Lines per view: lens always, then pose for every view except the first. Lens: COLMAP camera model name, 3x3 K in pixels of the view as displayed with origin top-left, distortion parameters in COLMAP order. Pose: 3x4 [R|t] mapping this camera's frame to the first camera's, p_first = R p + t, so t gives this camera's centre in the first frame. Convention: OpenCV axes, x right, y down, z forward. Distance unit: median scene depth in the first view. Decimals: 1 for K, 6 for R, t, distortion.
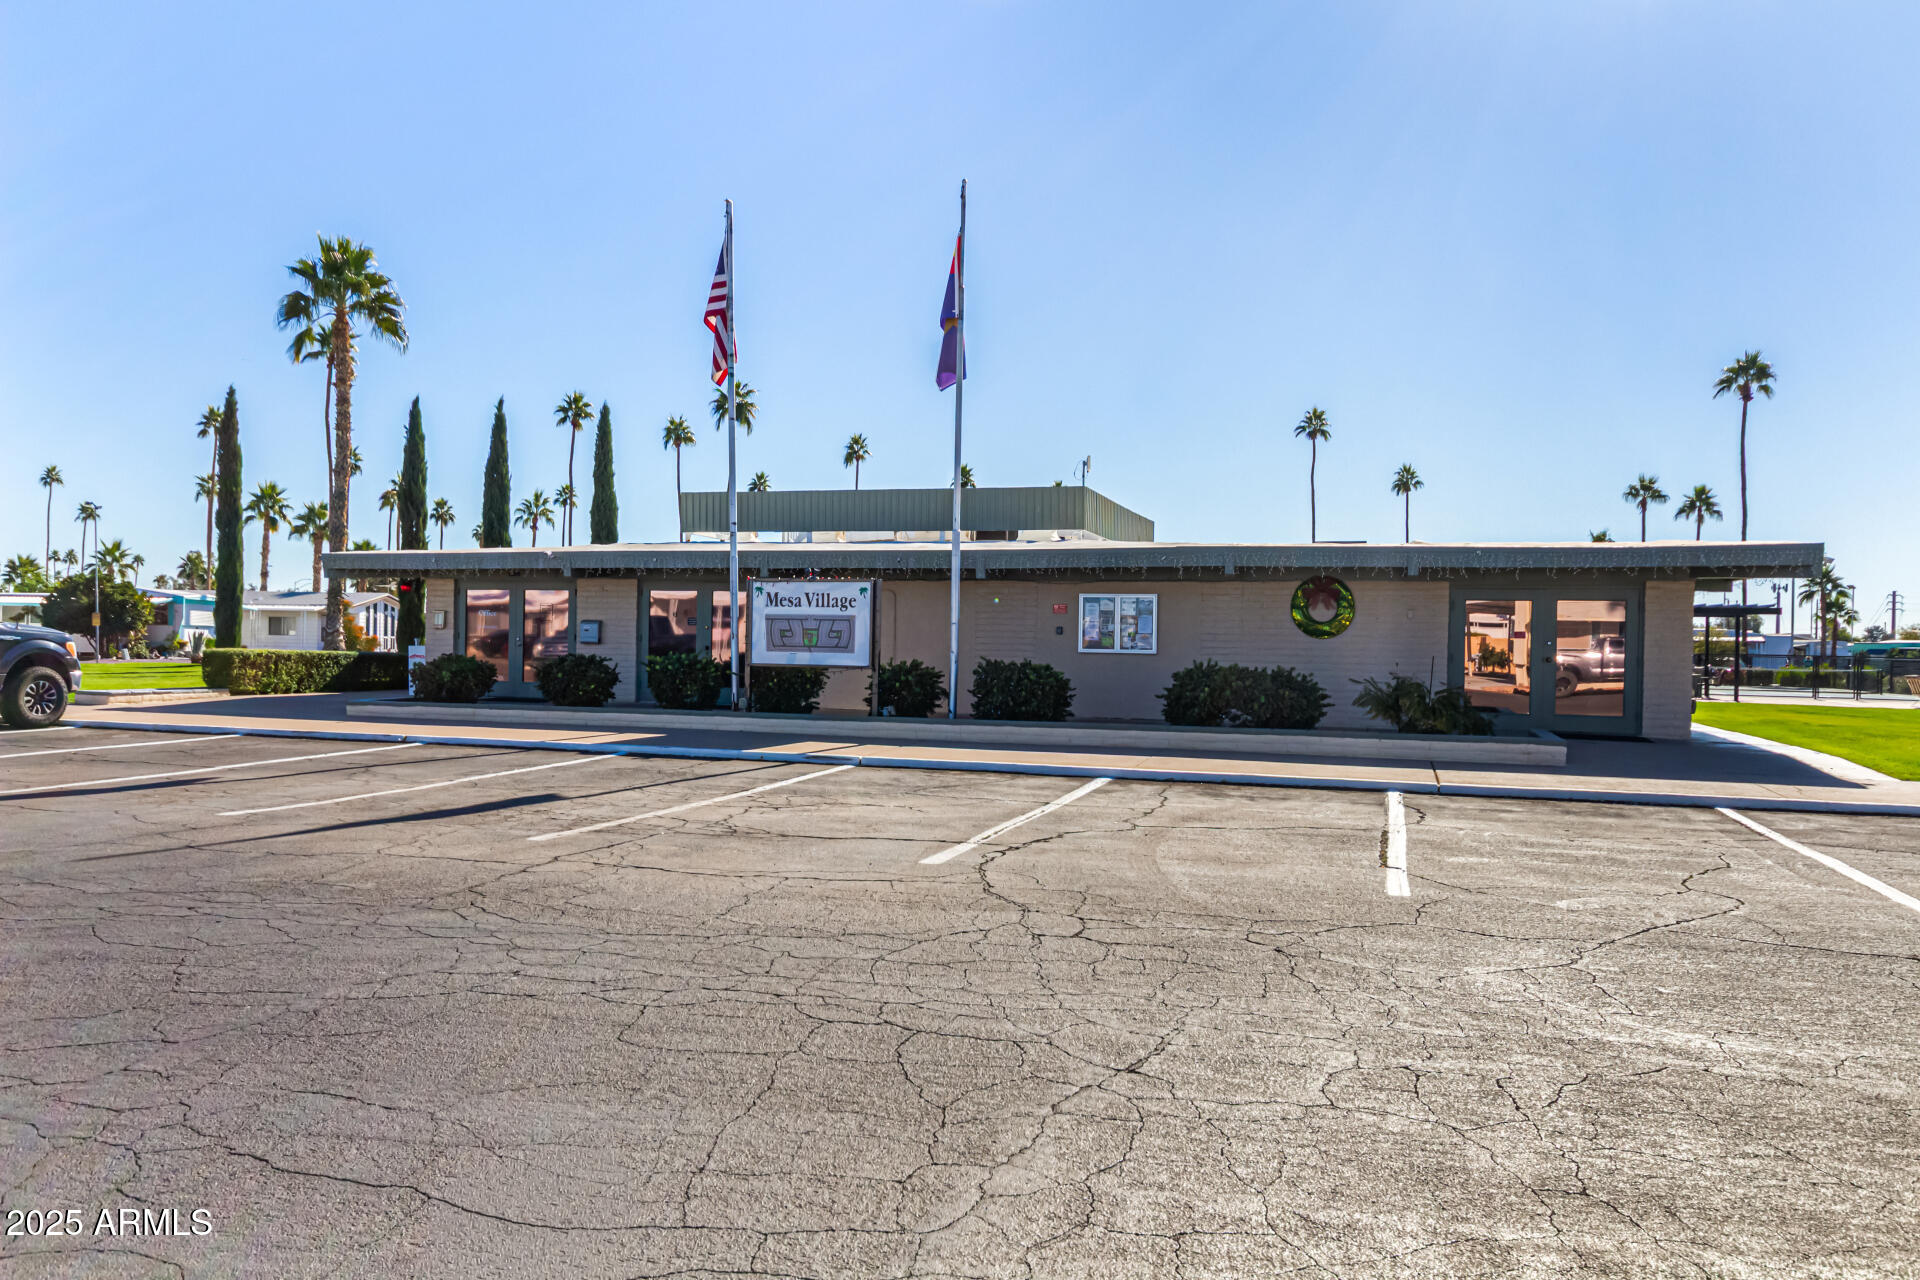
lens RADIAL K [[1364.2, 0, 960.0], [0, 1364.2, 640.0], [0, 0, 1]] dist [0.005785, 0.003483]
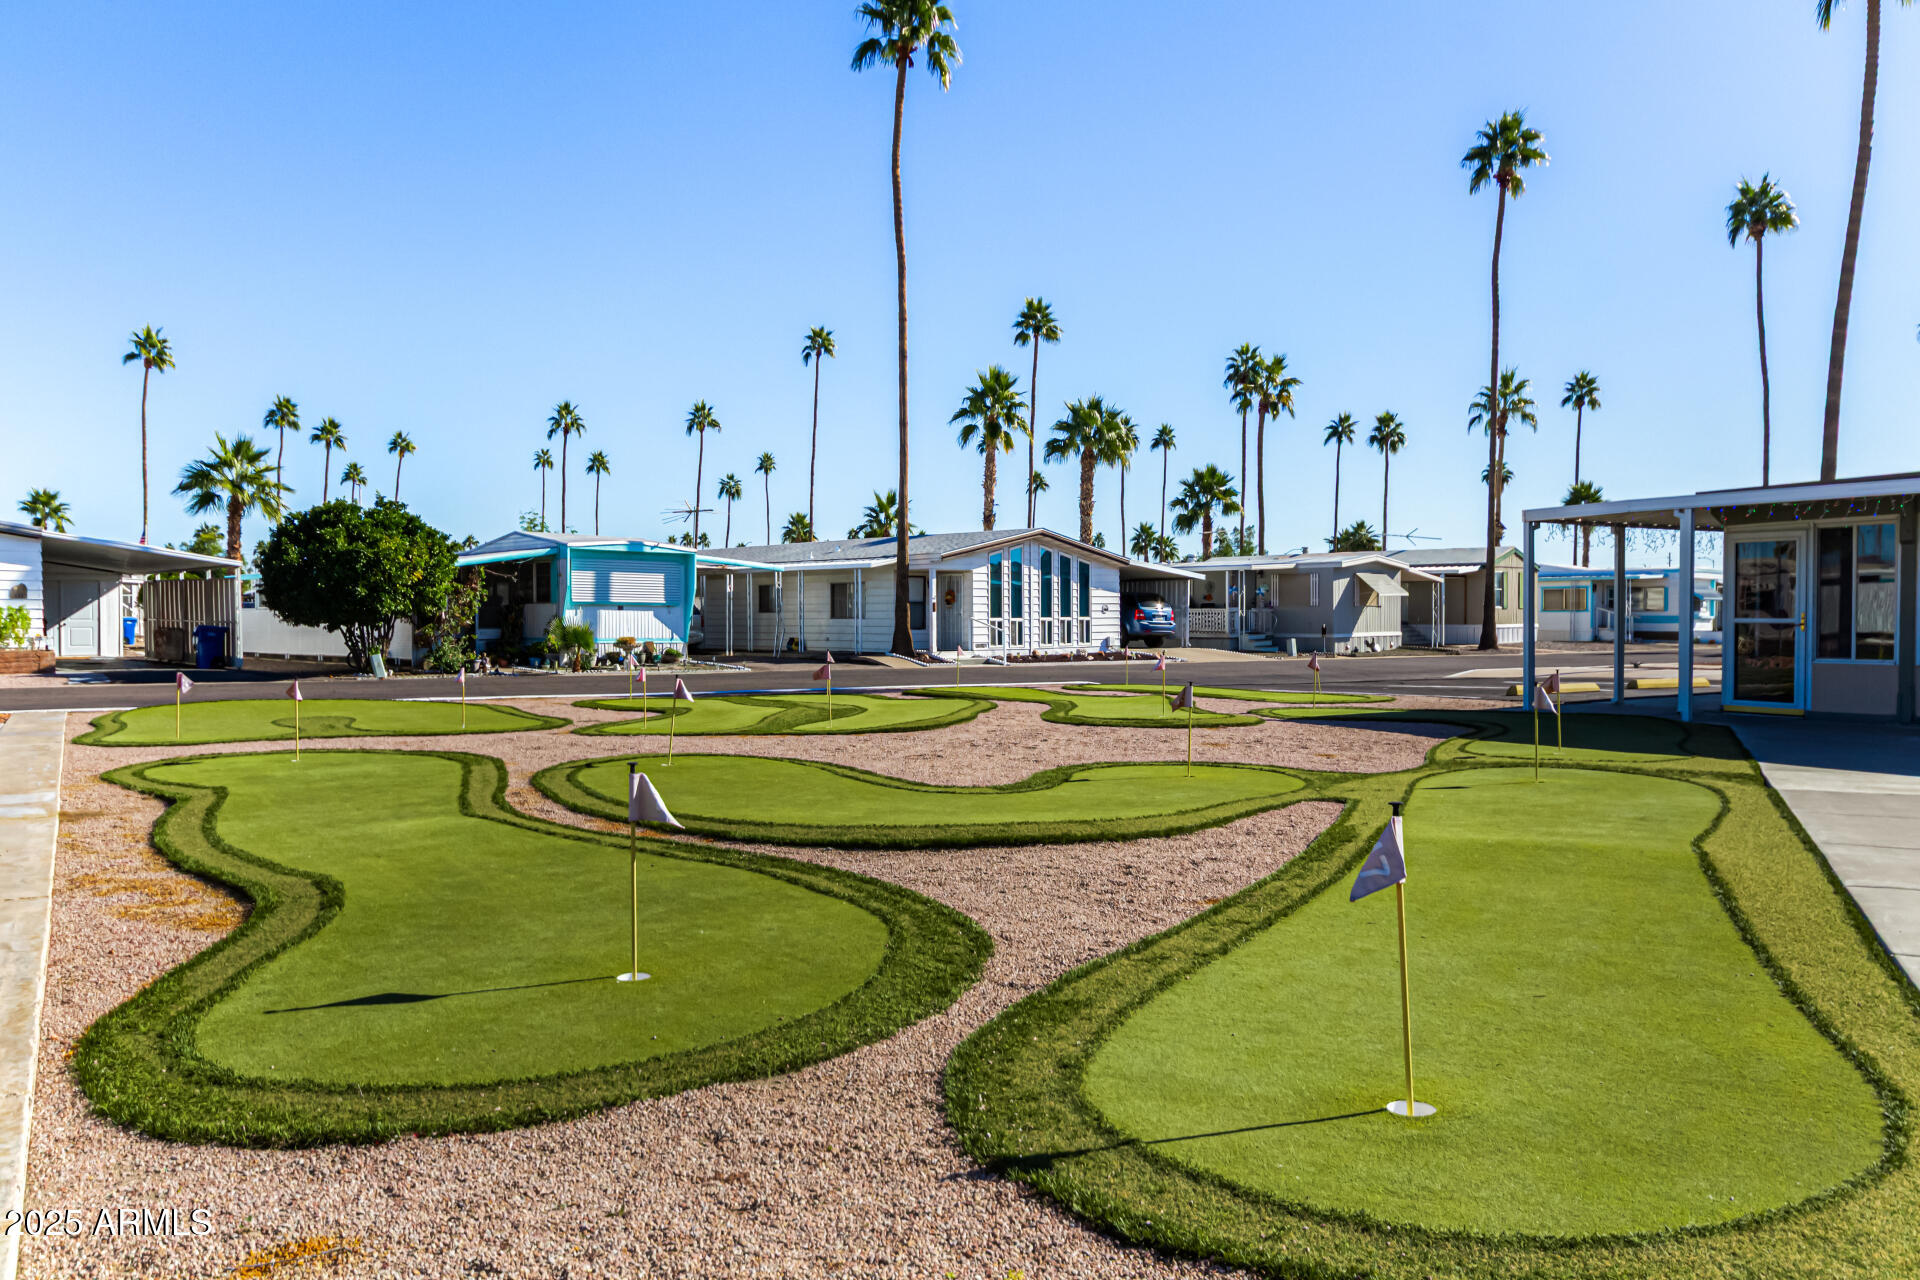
lens RADIAL K [[1467.2, 0, 960.0], [0, 1467.2, 640.0], [0, 0, 1]] dist [0.000540, 0.000551]
pose [[0.742620, -0.008279, -0.669661, -0.074780], [0.017401, 0.999825, 0.006937, 0.000980], [0.669486, -0.016804, 0.742634, 0.471914]]
